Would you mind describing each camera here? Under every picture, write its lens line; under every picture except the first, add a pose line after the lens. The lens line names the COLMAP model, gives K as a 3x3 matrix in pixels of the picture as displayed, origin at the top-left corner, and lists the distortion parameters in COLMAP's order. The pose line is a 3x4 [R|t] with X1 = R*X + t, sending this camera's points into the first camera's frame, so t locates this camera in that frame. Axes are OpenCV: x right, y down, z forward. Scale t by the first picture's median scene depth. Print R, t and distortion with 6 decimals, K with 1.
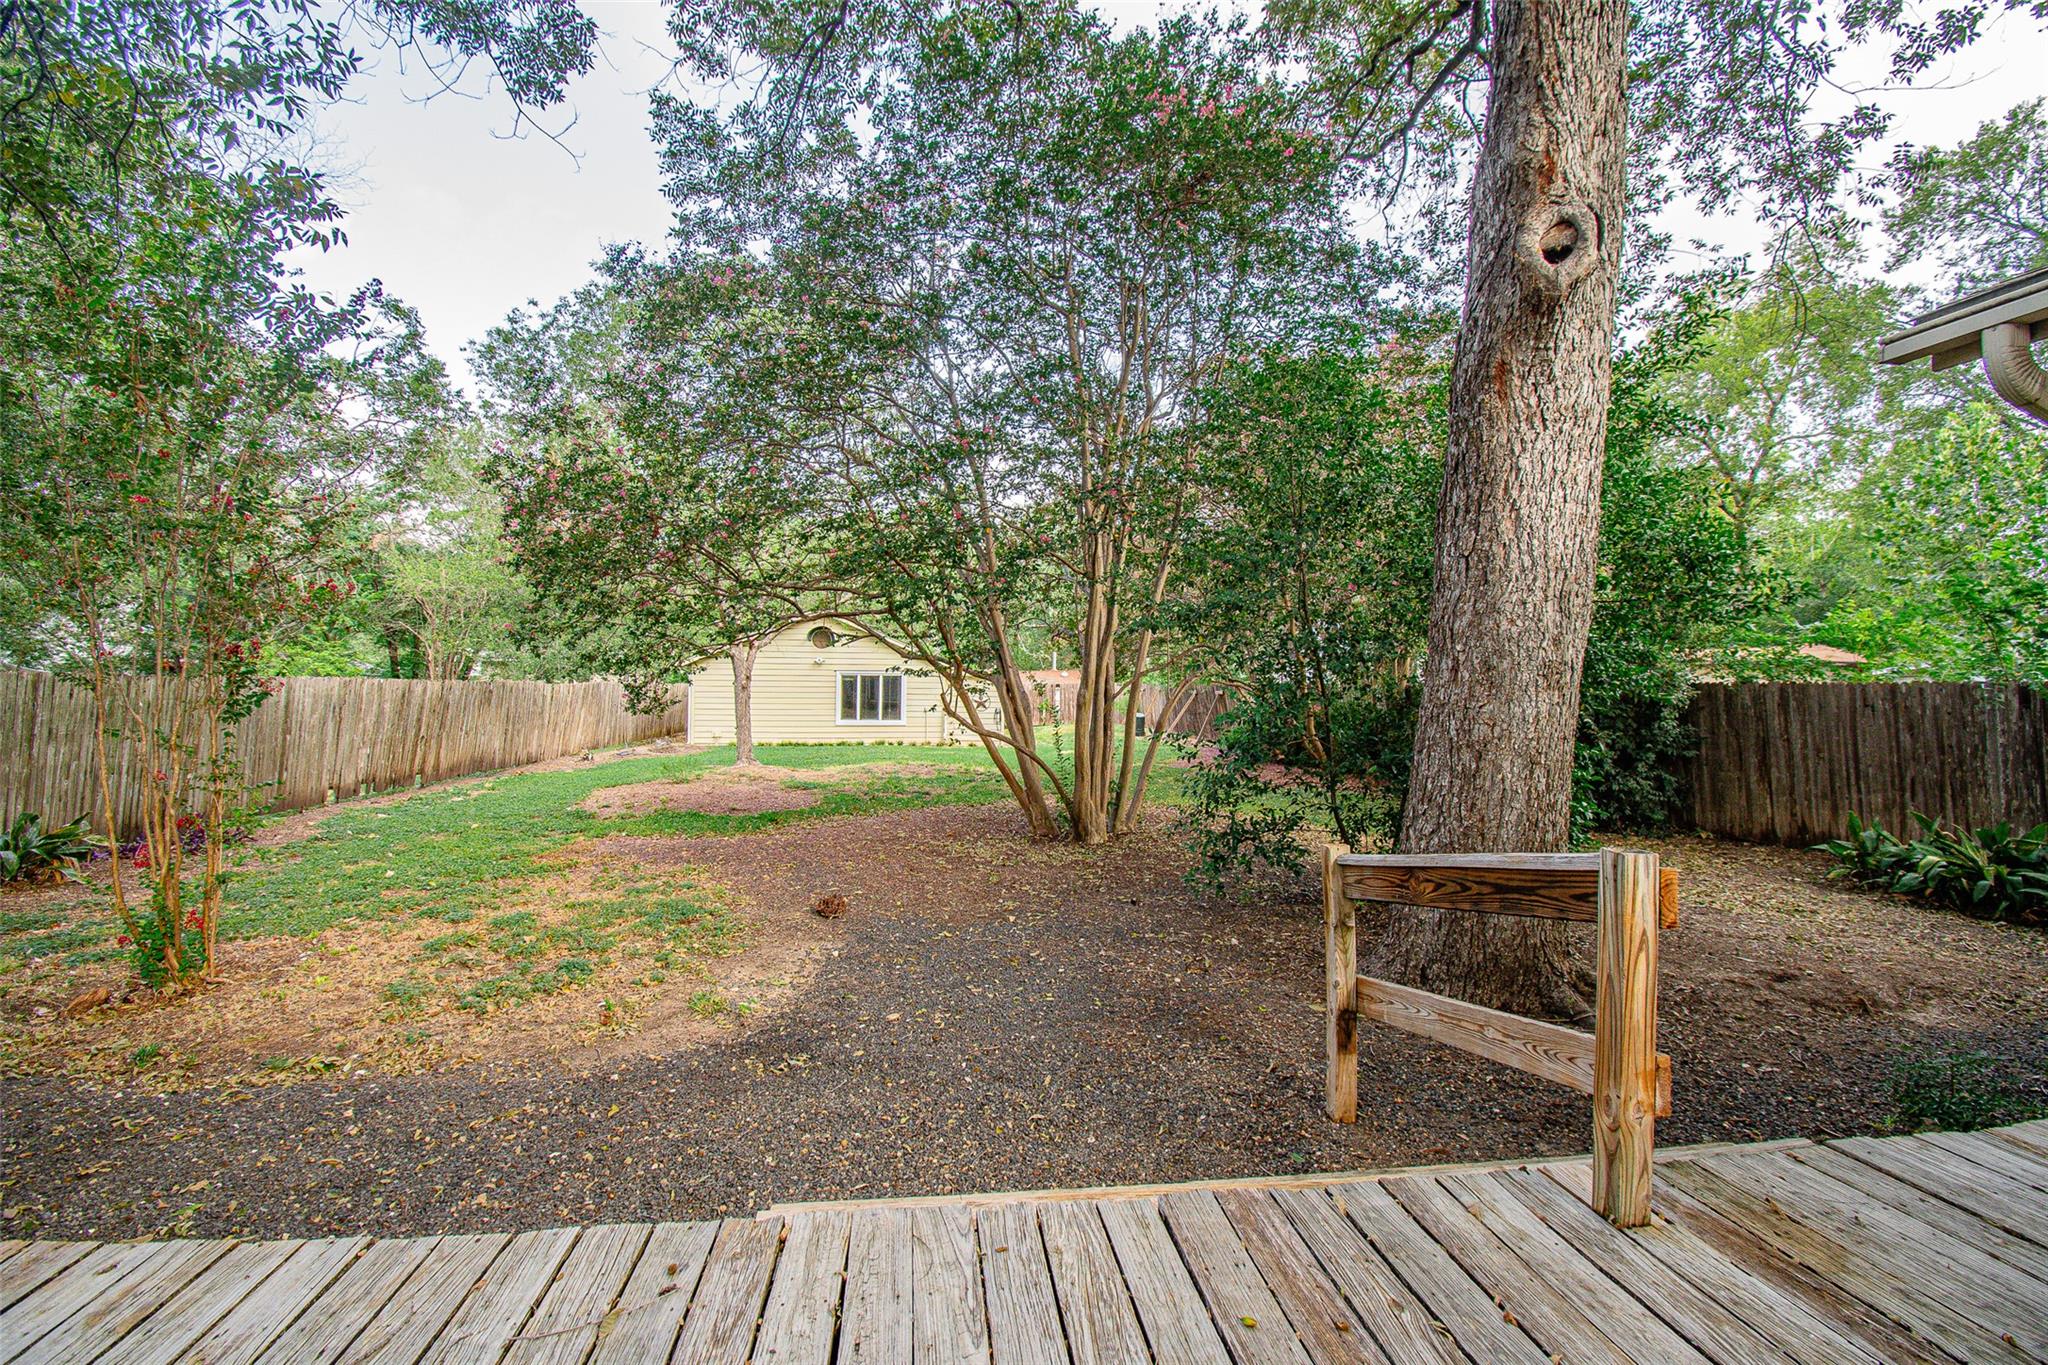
lens RADIAL K [[900.1, 0, 1024.0], [0, 900.1, 682.5], [0, 0, 1]] dist [0.001000, -0.014073]
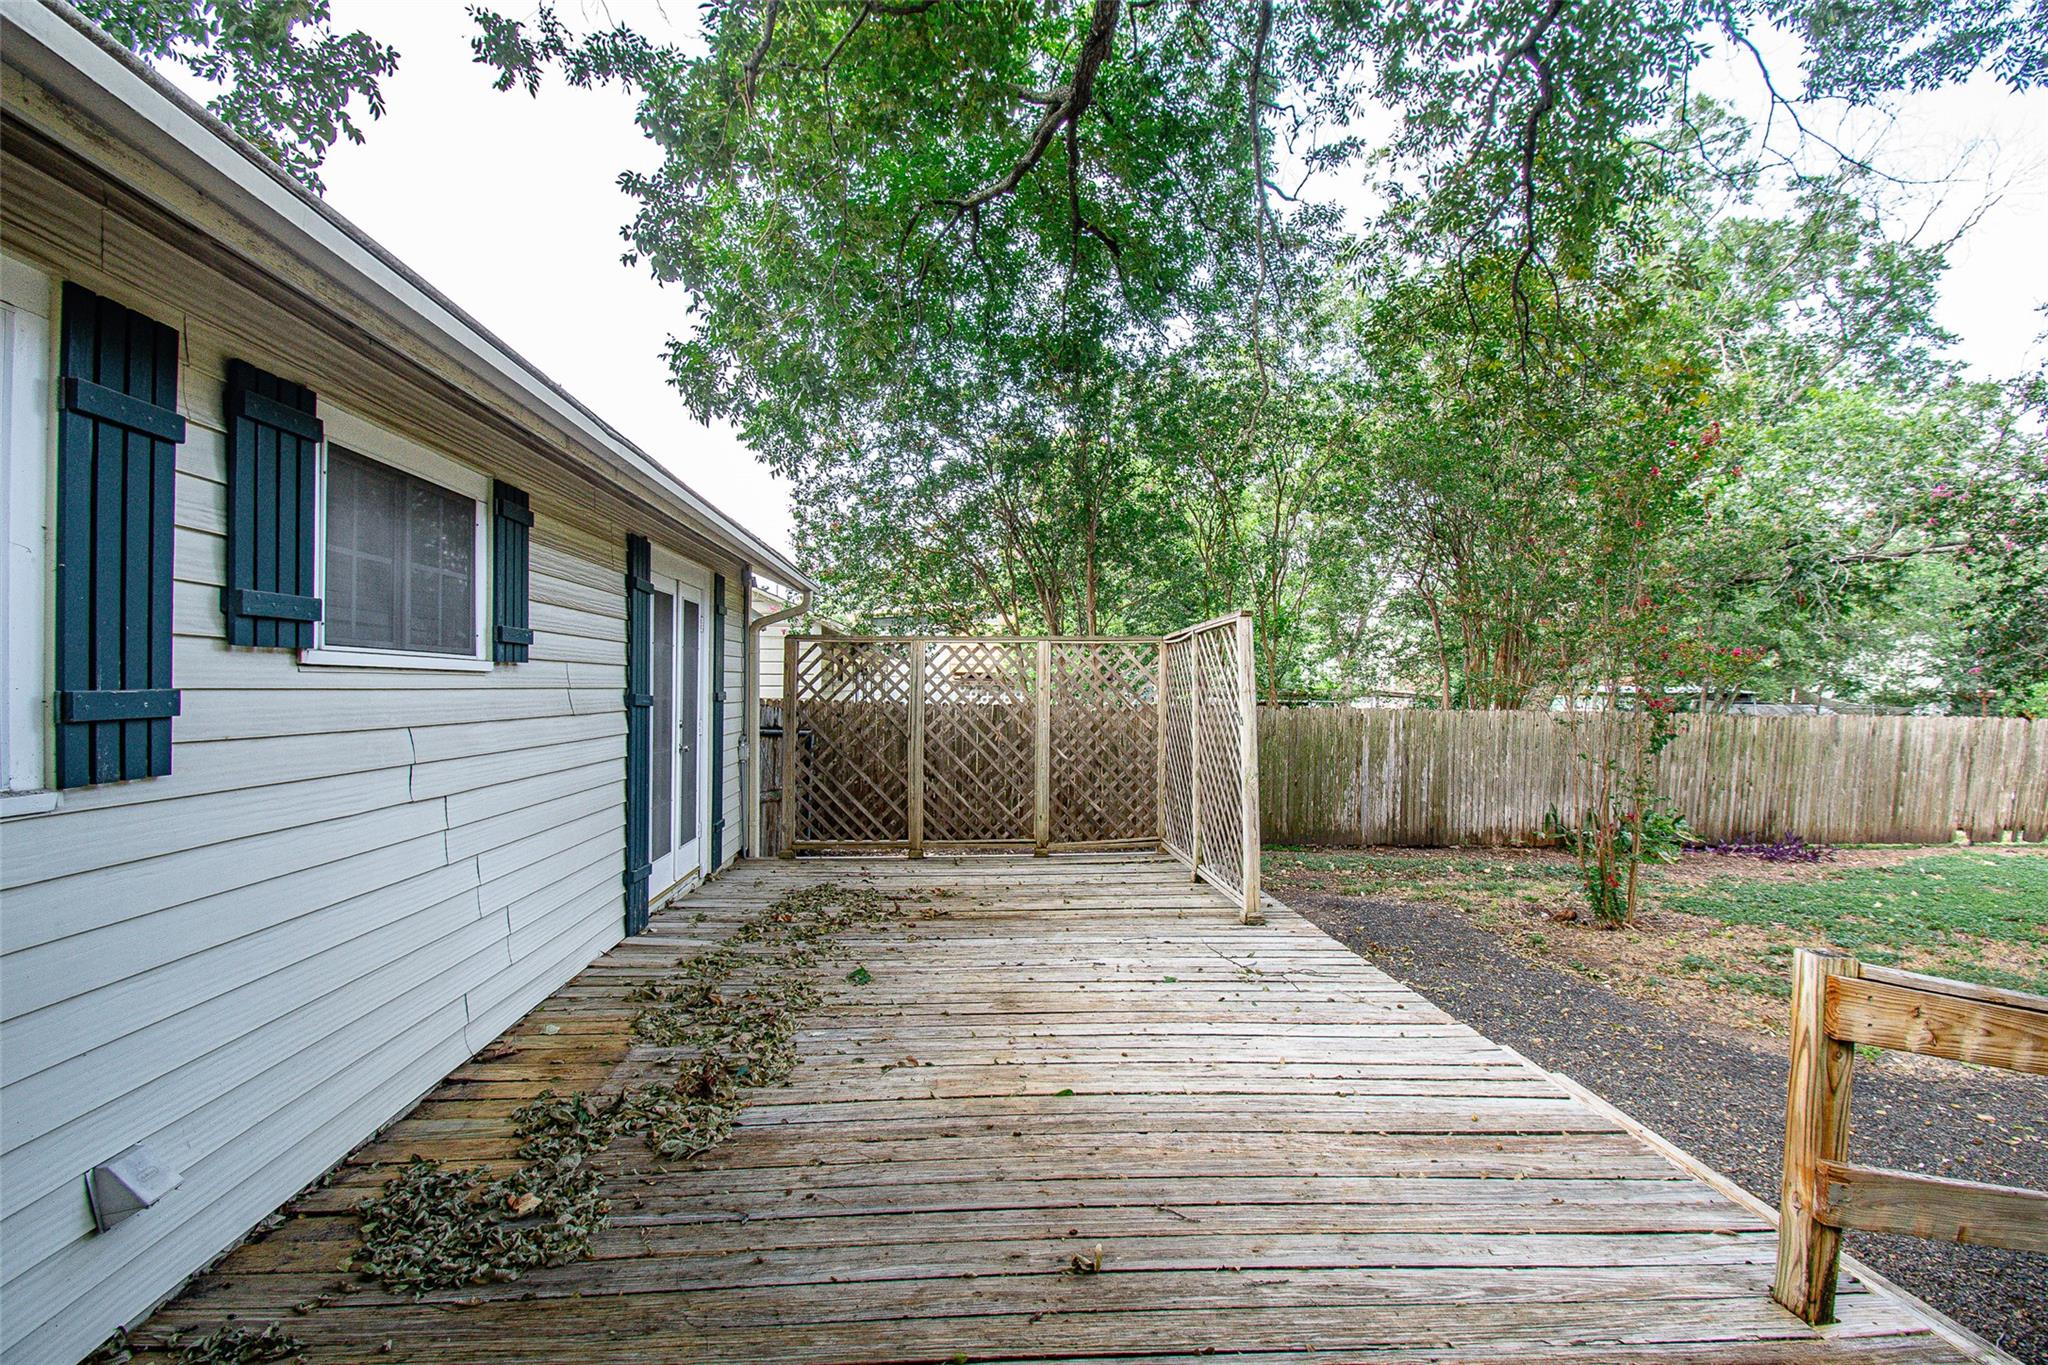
lens RADIAL K [[921.2, 0, 1024.1], [0, 921.2, 667.3], [0, 0, 1]] dist [0.003791, 0.001141]
pose [[-0.057671, -0.040857, -0.997499, 0.842727], [-0.003616, 0.999164, -0.040716, -0.039909], [0.998329, 0.001259, -0.057770, 0.082482]]
